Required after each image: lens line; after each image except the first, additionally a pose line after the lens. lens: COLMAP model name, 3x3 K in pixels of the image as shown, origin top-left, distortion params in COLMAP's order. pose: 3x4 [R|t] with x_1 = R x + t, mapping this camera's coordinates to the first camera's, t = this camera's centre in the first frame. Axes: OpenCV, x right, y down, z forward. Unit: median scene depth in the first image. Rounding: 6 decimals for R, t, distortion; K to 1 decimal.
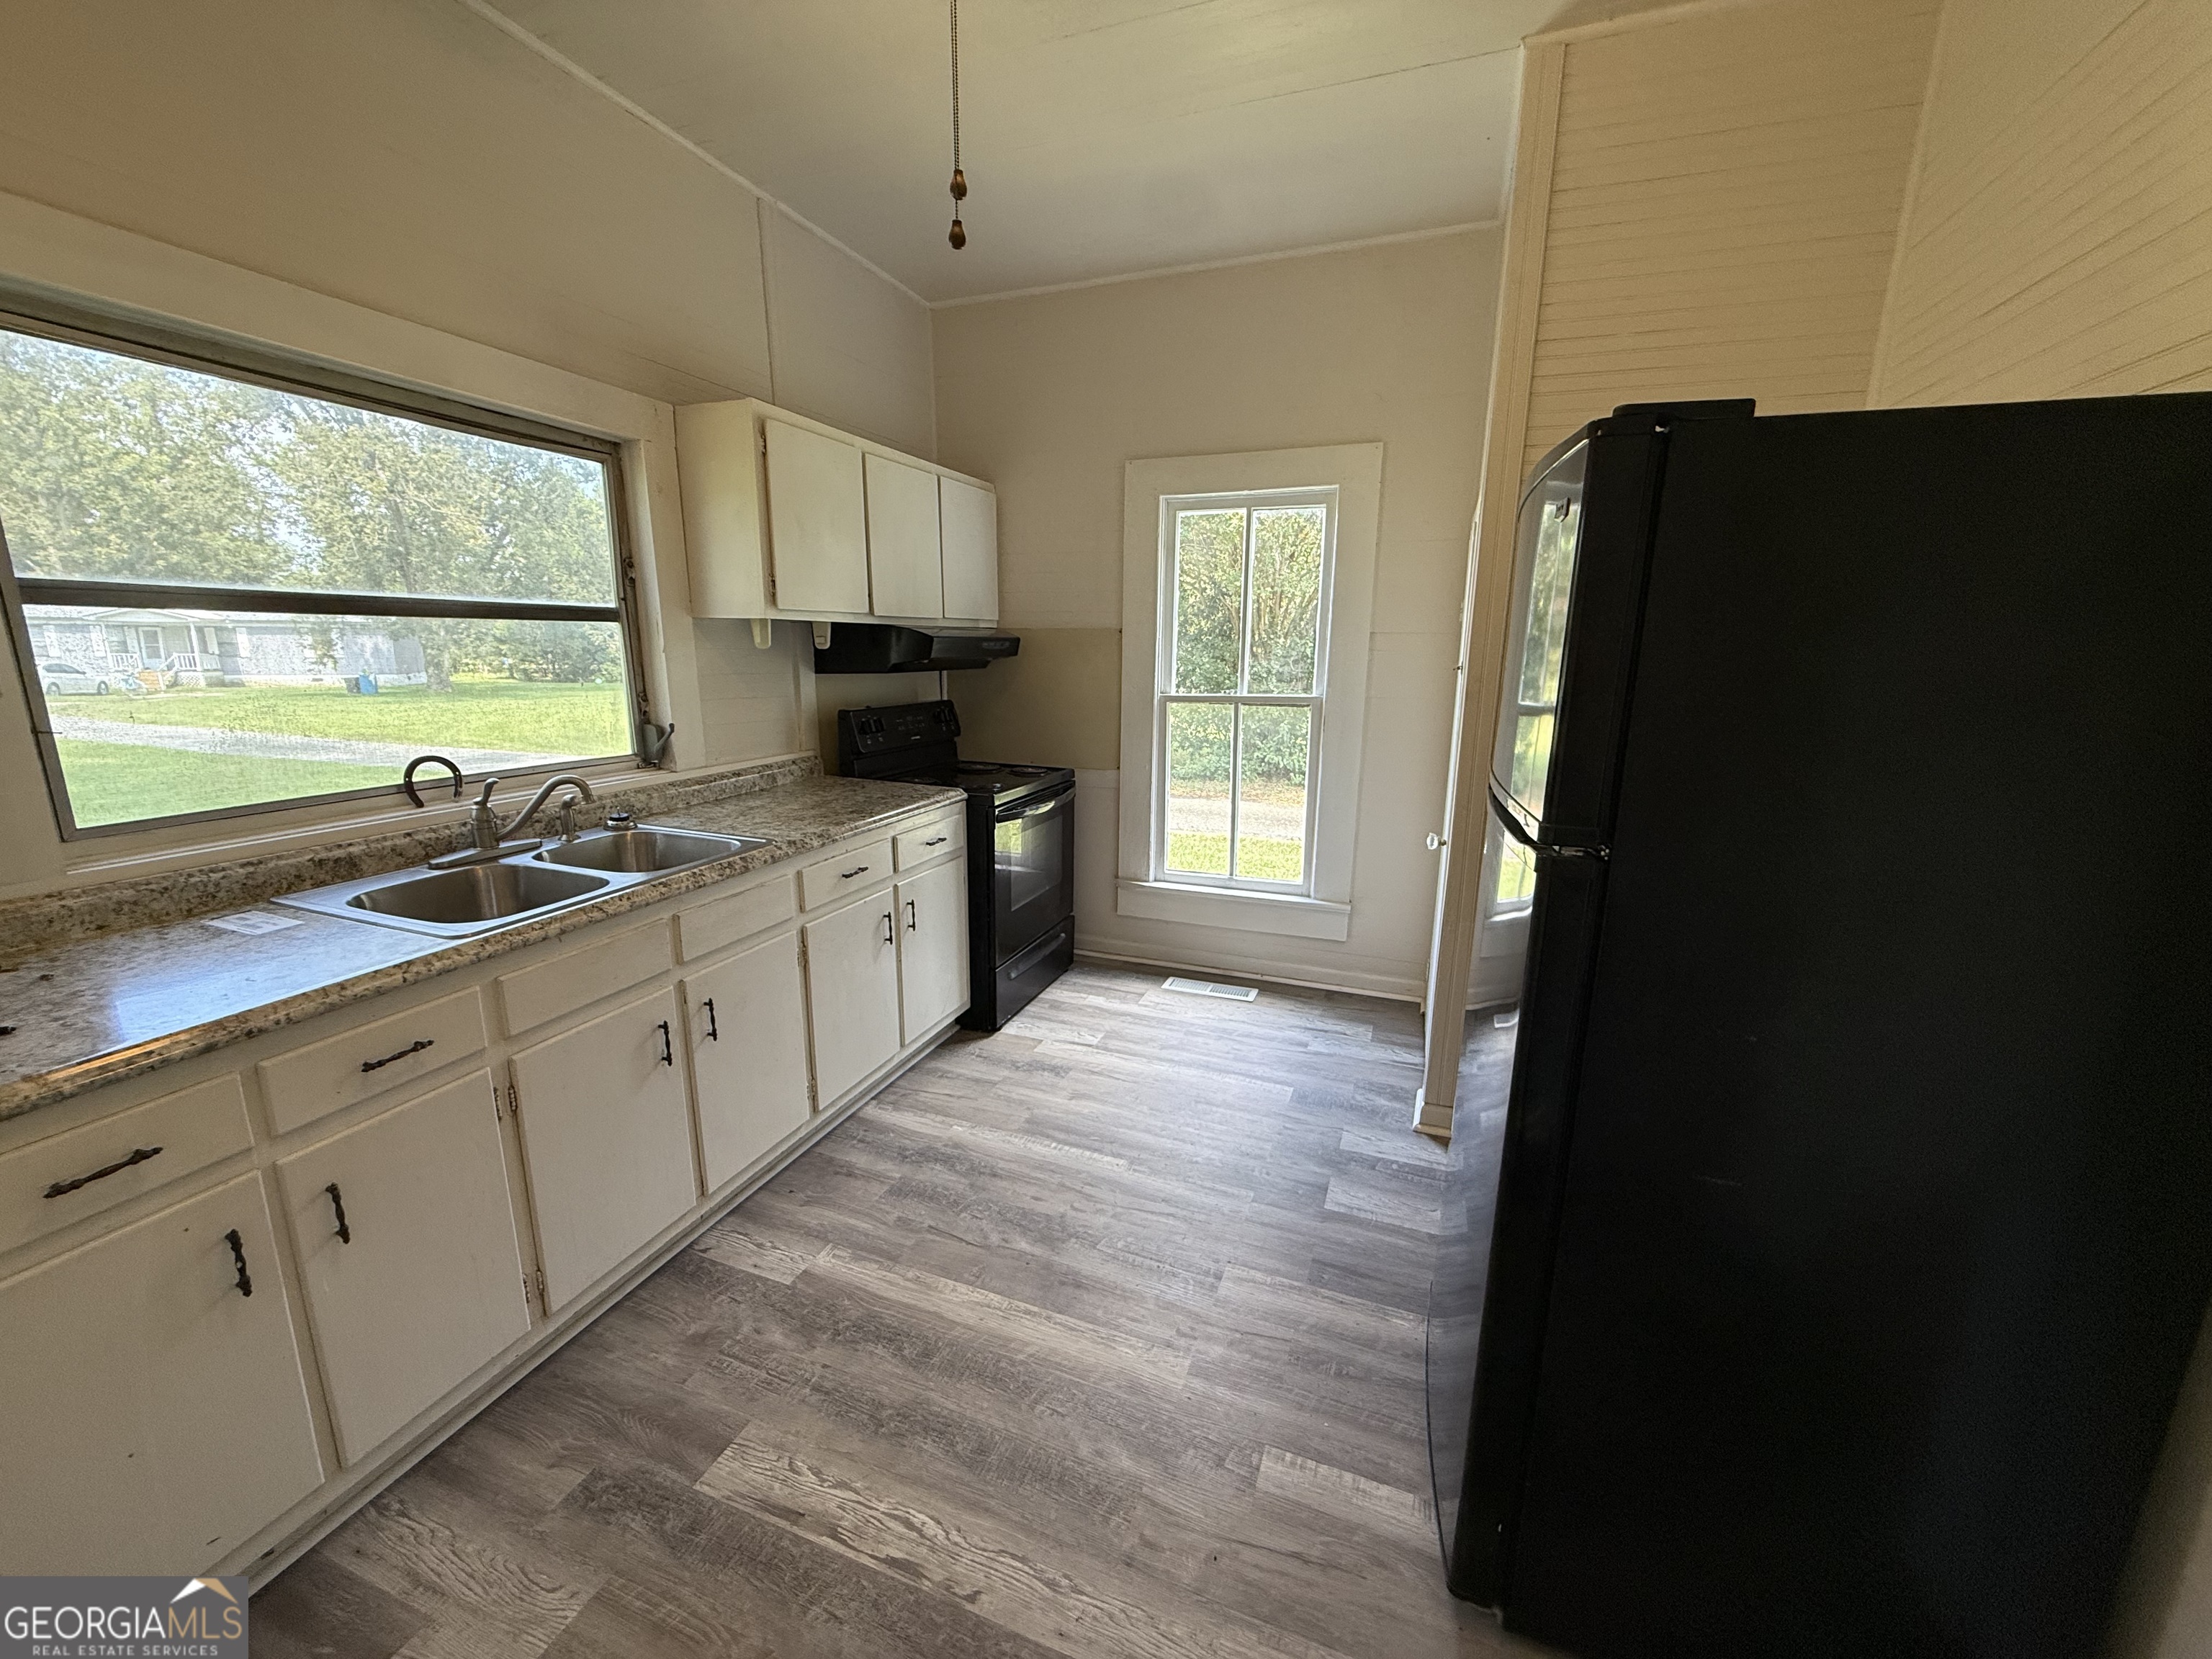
lens RADIAL K [[881.0, 0, 1105.5], [0, 881.0, 832.6], [0, 0, 1]] dist [-0.001727, 0.000508]
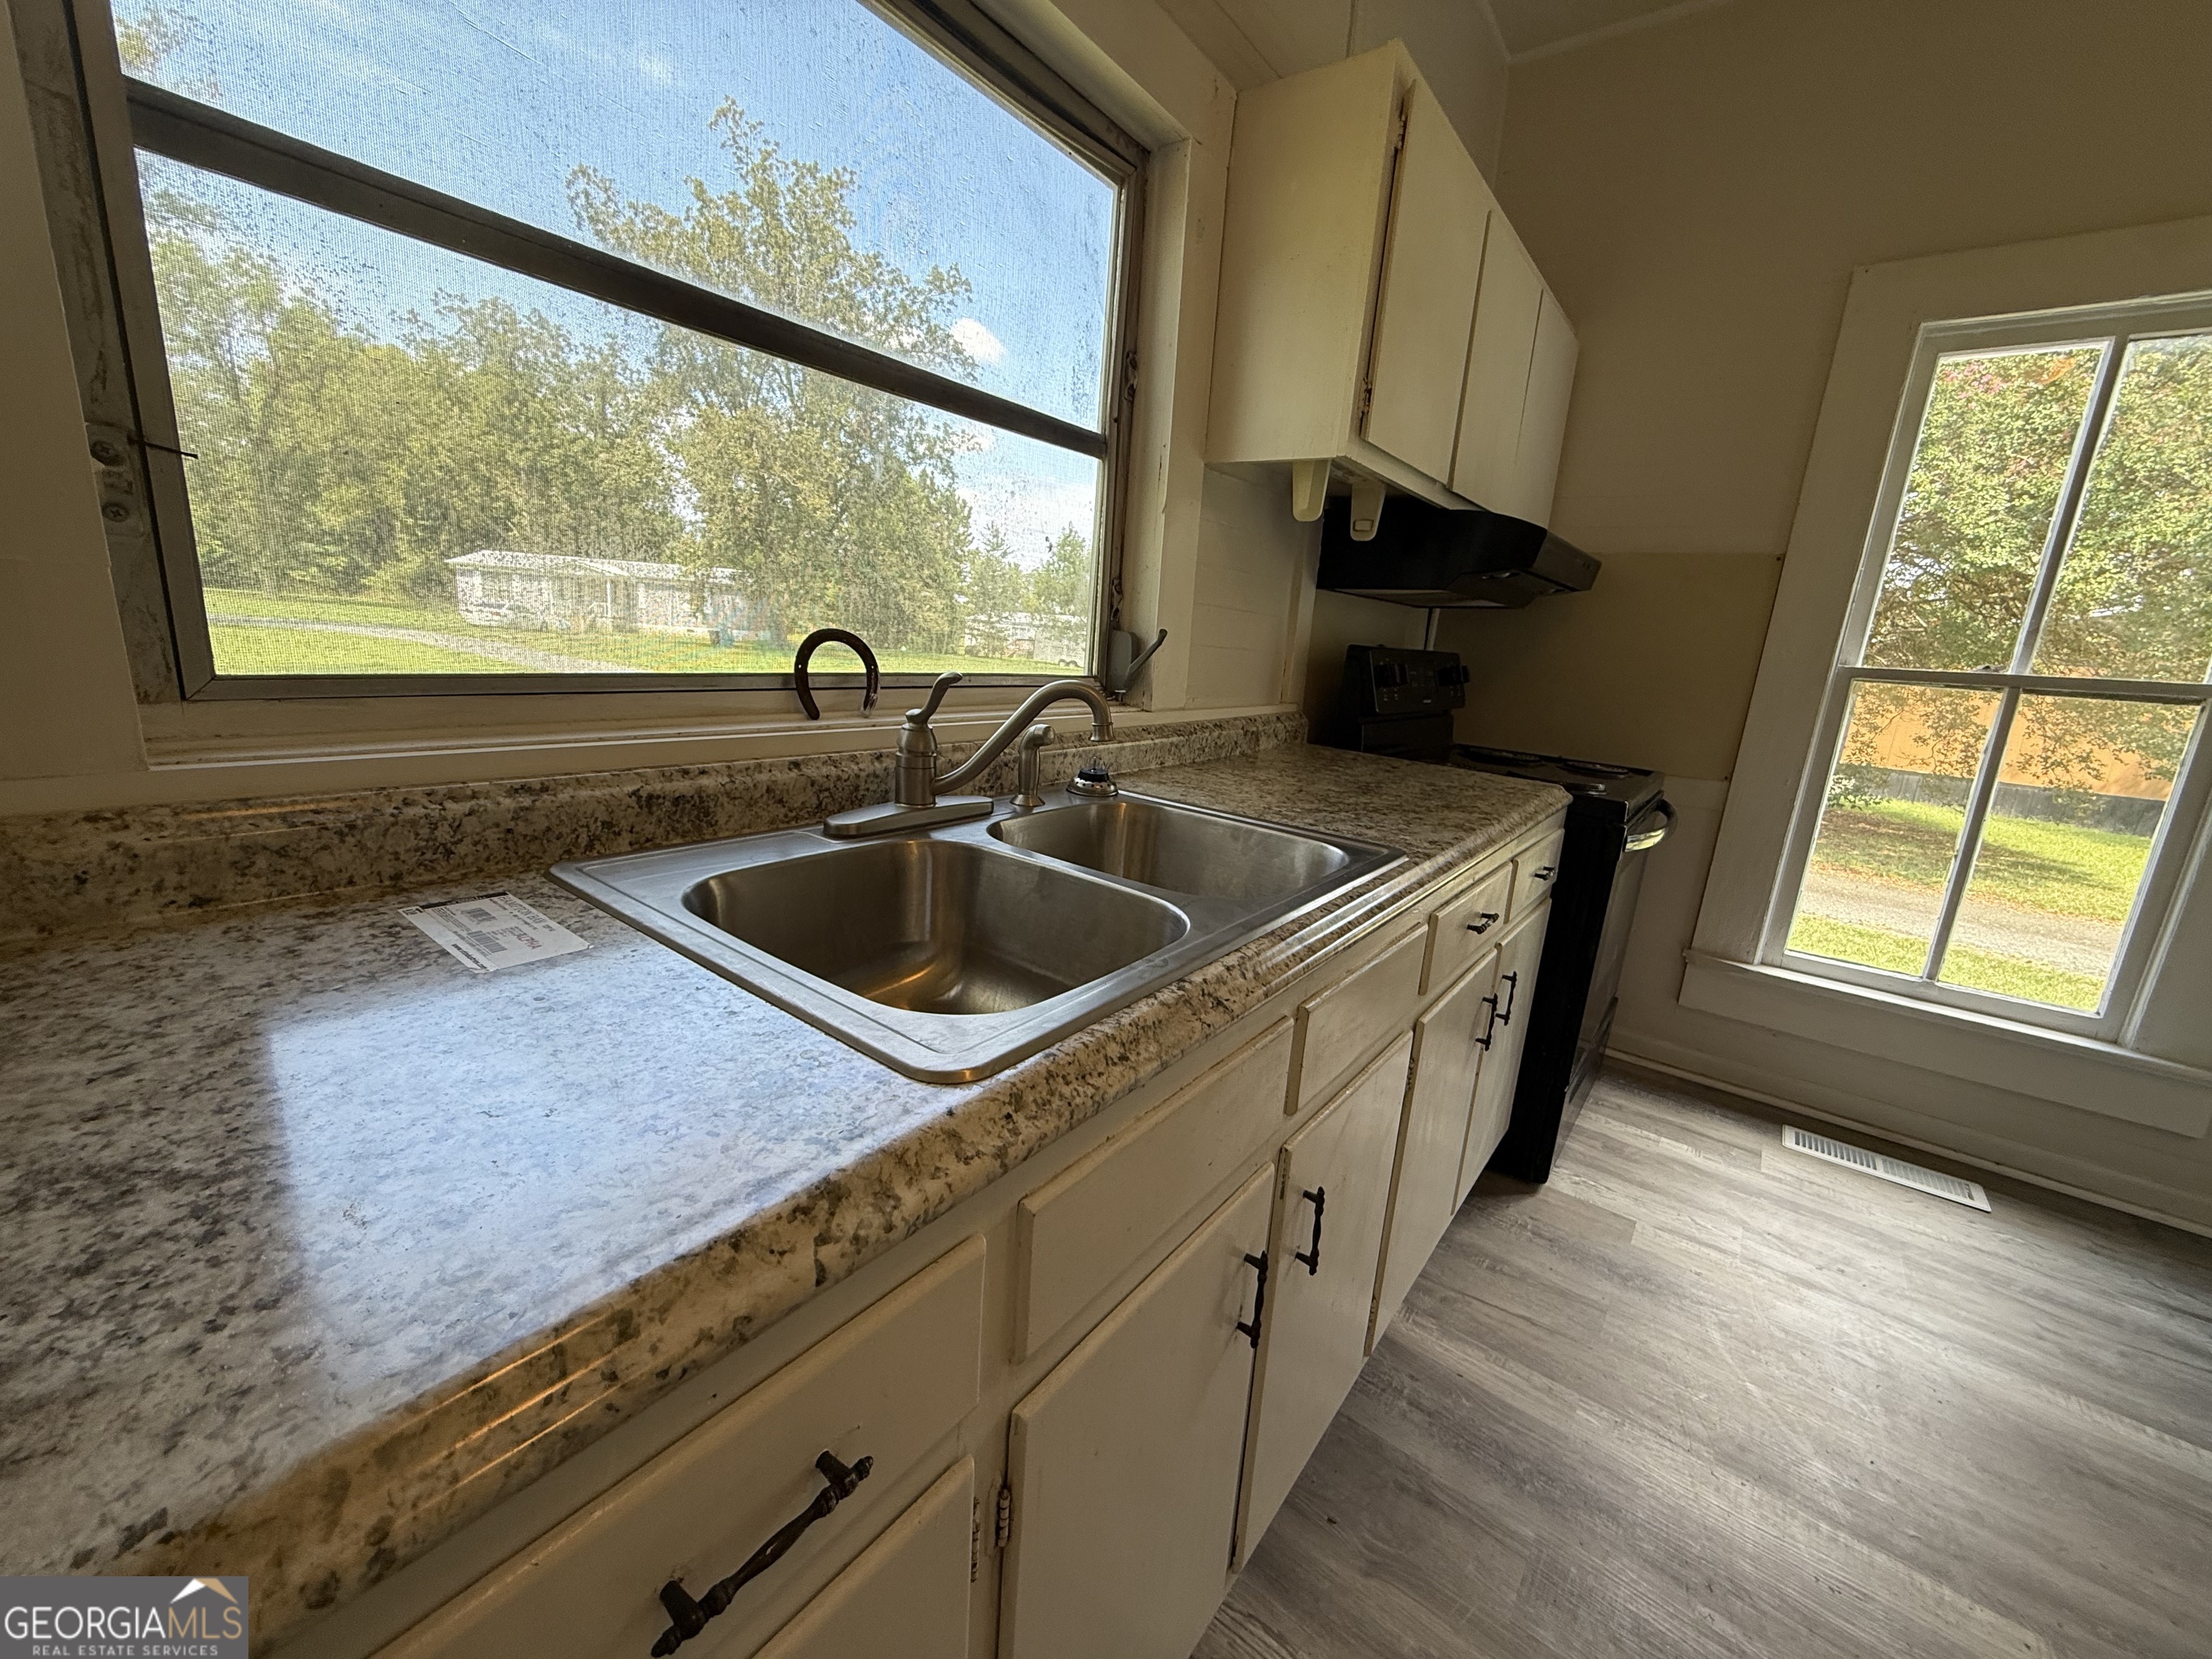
lens RADIAL K [[881.0, 0, 1103.6], [0, 881.0, 832.1], [0, 0, 1]] dist [-0.001727, 0.000508]
pose [[0.955229, 0.121102, -0.269949, -0.362633], [-0.119923, 0.992563, 0.020923, 0.007204], [0.270475, 0.012387, 0.962647, 0.419590]]
